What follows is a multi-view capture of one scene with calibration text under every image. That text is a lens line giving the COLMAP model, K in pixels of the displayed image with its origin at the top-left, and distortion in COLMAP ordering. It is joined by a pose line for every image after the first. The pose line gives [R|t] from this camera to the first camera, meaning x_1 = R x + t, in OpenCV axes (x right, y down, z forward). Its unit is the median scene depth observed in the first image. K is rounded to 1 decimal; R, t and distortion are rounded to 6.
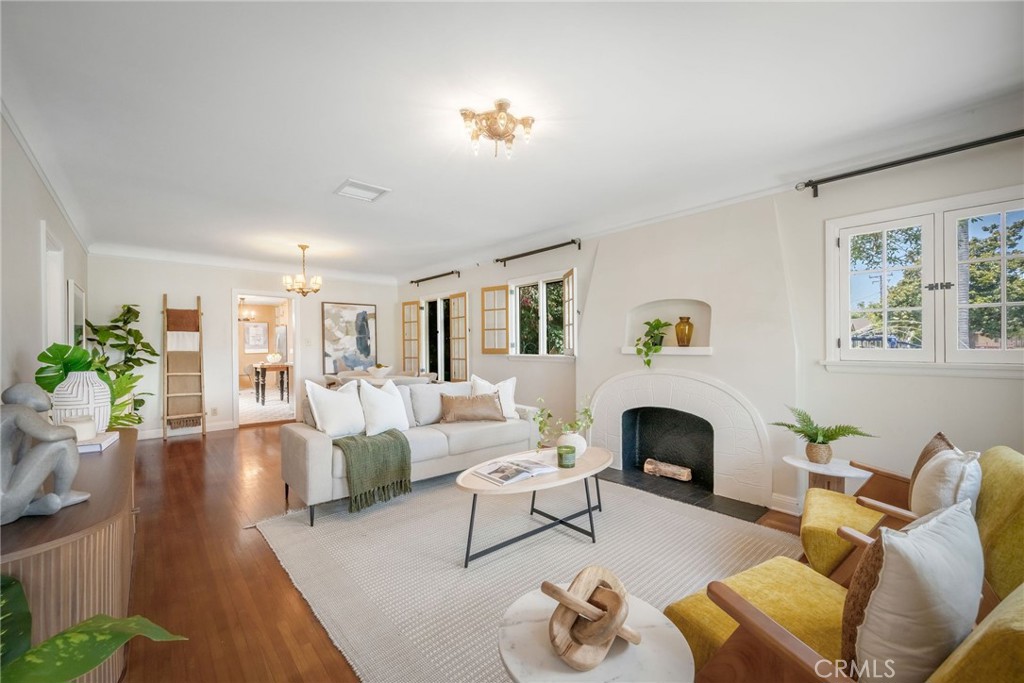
lens RADIAL K [[413.8, 0, 519.4], [0, 413.8, 347.6], [0, 0, 1]] dist [-0.002029, 0.000179]
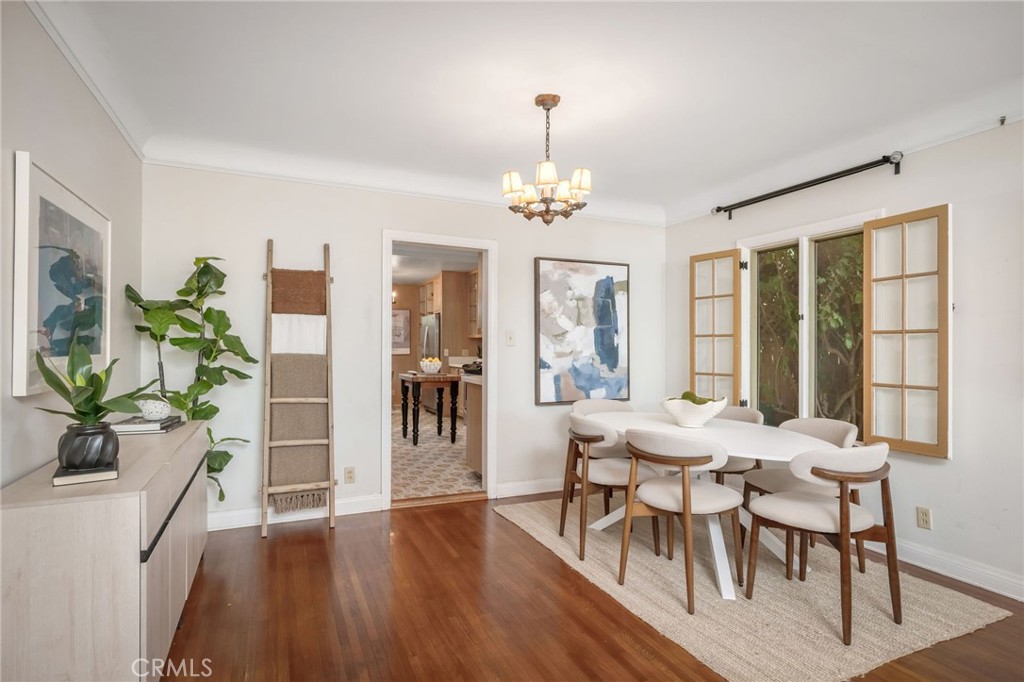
lens RADIAL K [[535.8, 0, 506.7], [0, 535.8, 346.7], [0, 0, 1]] dist [0.043084, 0.000024]
pose [[0.949369, 0.017459, -0.313679, -0.361967], [-0.016765, 0.999847, 0.004911, -0.007144], [0.313717, 0.000597, 0.949516, 0.448841]]
